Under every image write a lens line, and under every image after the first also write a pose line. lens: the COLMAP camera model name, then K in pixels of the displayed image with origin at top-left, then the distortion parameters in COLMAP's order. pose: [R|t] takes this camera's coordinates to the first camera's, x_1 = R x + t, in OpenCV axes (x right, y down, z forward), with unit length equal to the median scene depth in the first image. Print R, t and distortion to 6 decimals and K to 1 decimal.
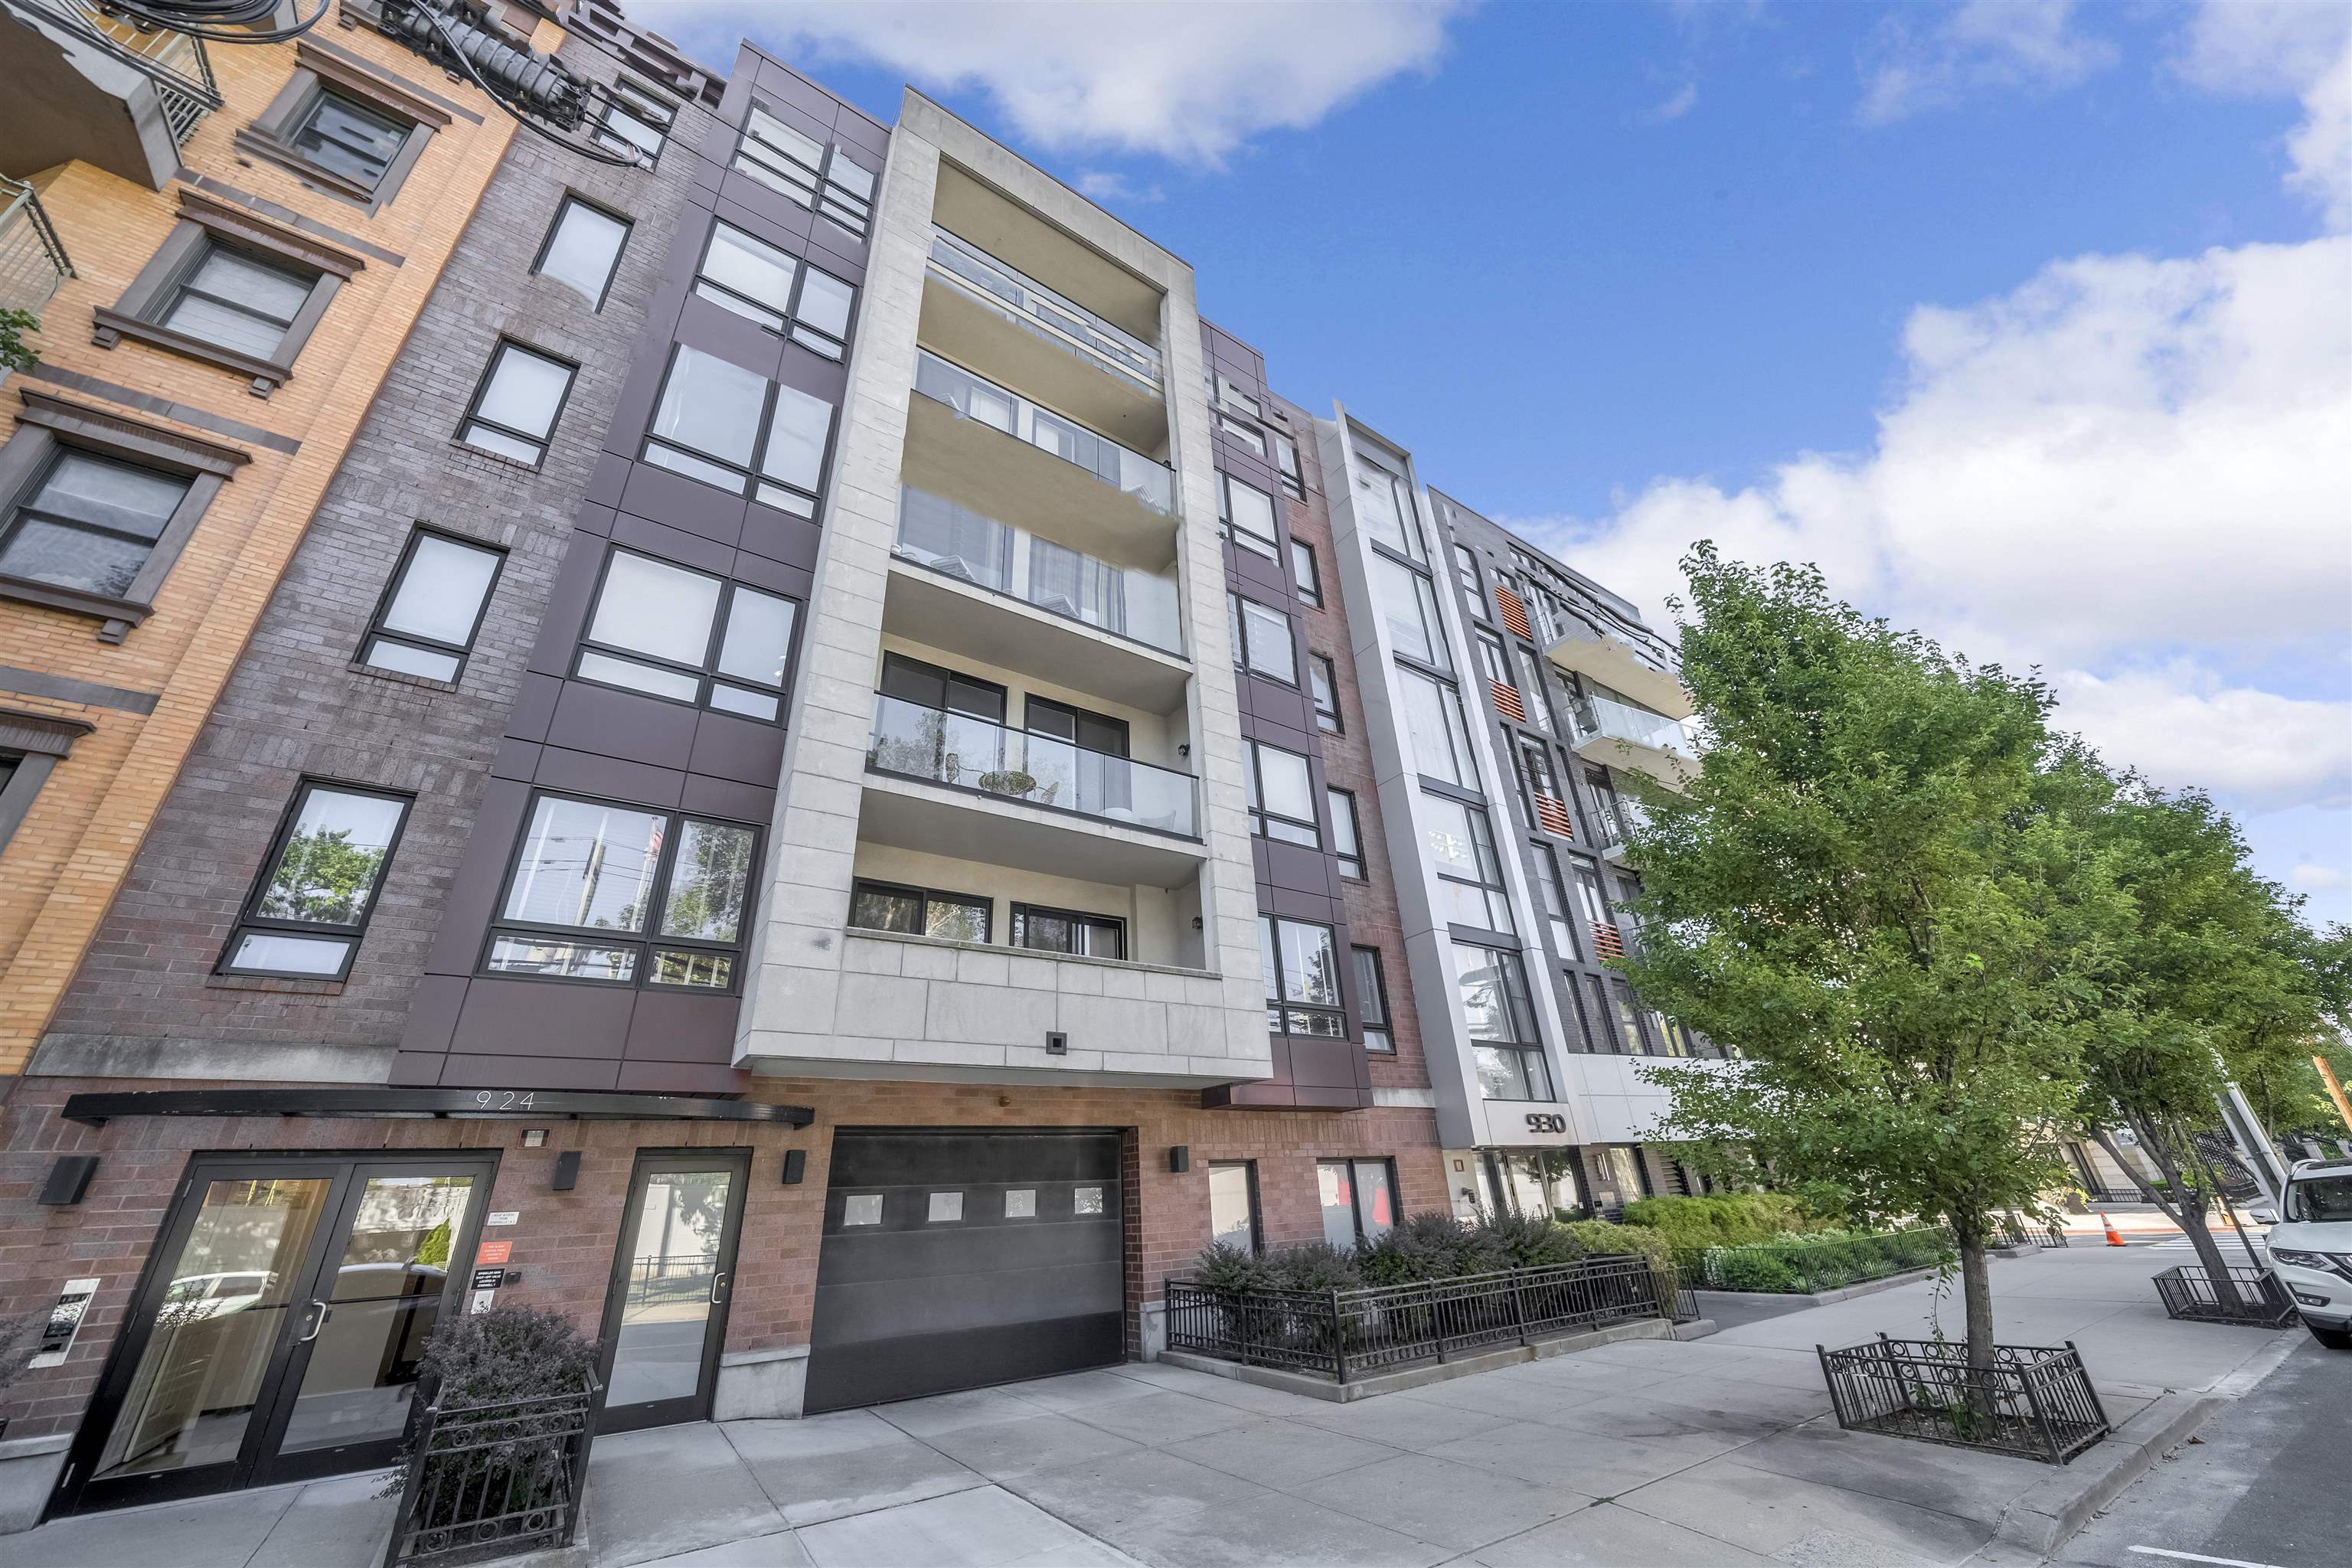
lens RADIAL K [[861.3, 0, 1179.6], [0, 861.3, 793.4], [0, 0, 1]] dist [0.000559, 0.000070]
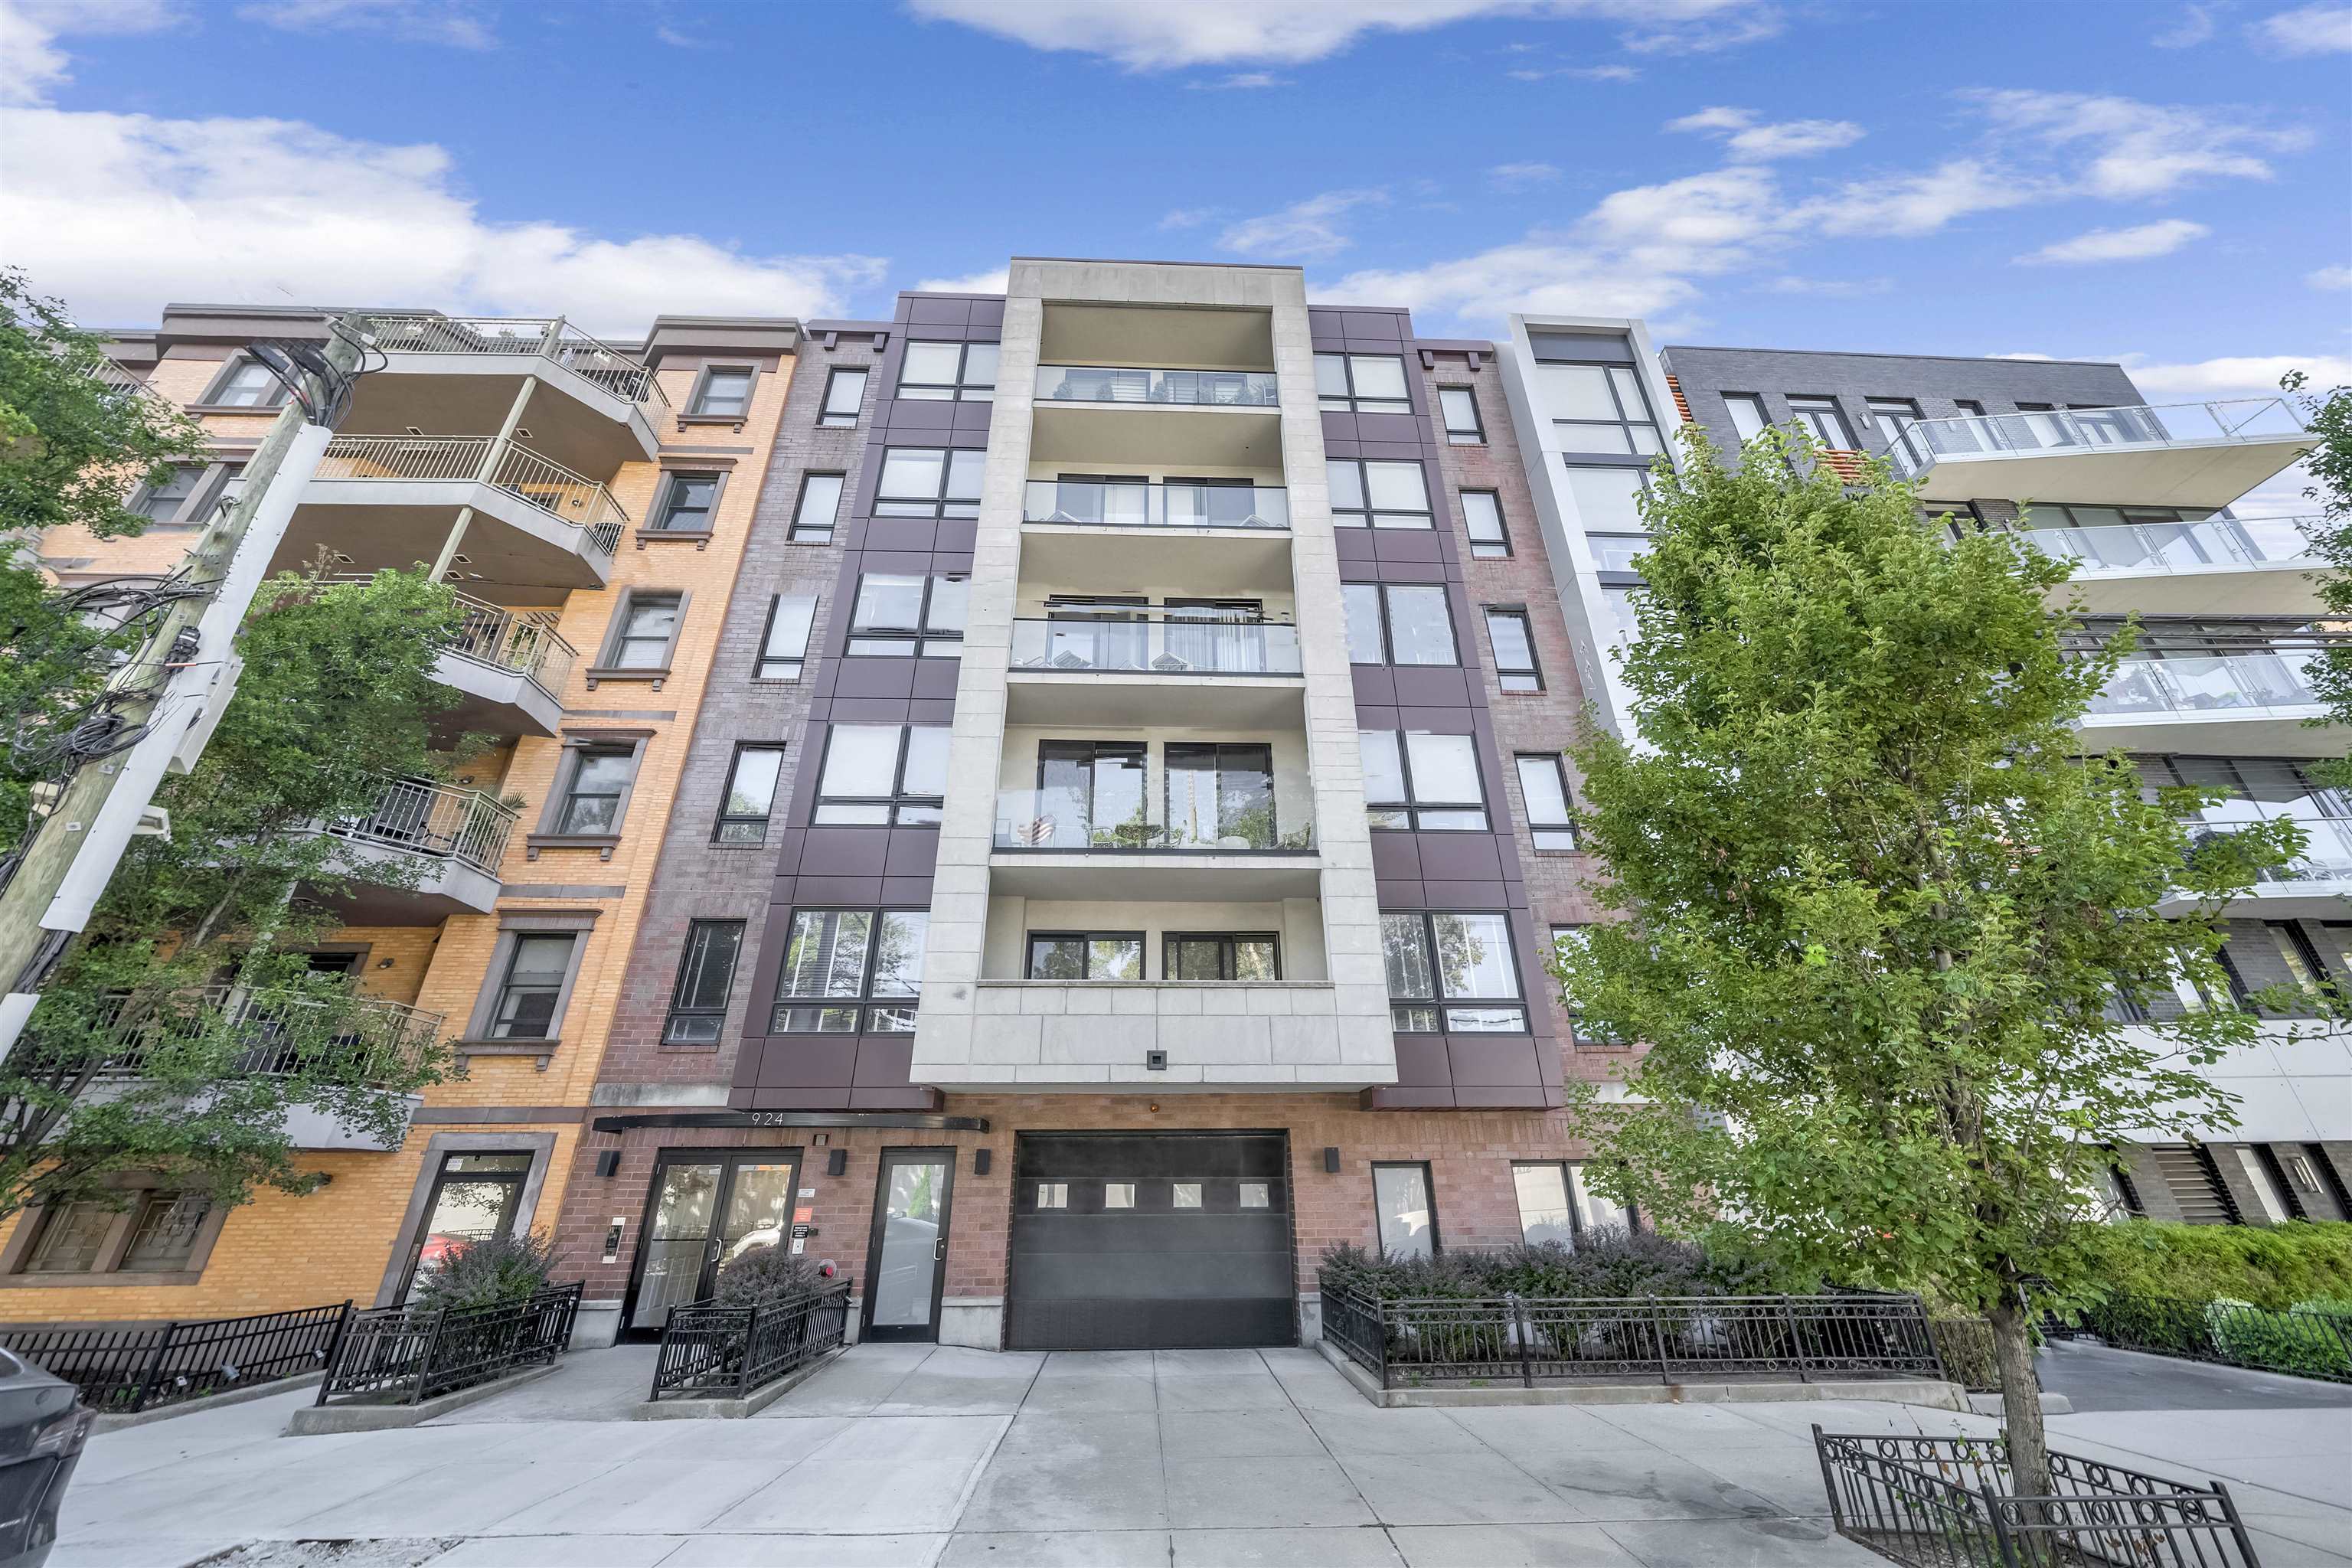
lens RADIAL K [[861.3, 0, 1179.6], [0, 861.3, 793.4], [0, 0, 1]] dist [0.000559, 0.000070]
pose [[0.848915, -0.185604, -0.494869, 0.538698], [0.196851, 0.979978, -0.029863, -0.020330], [0.490503, -0.072064, 0.868454, 0.039544]]
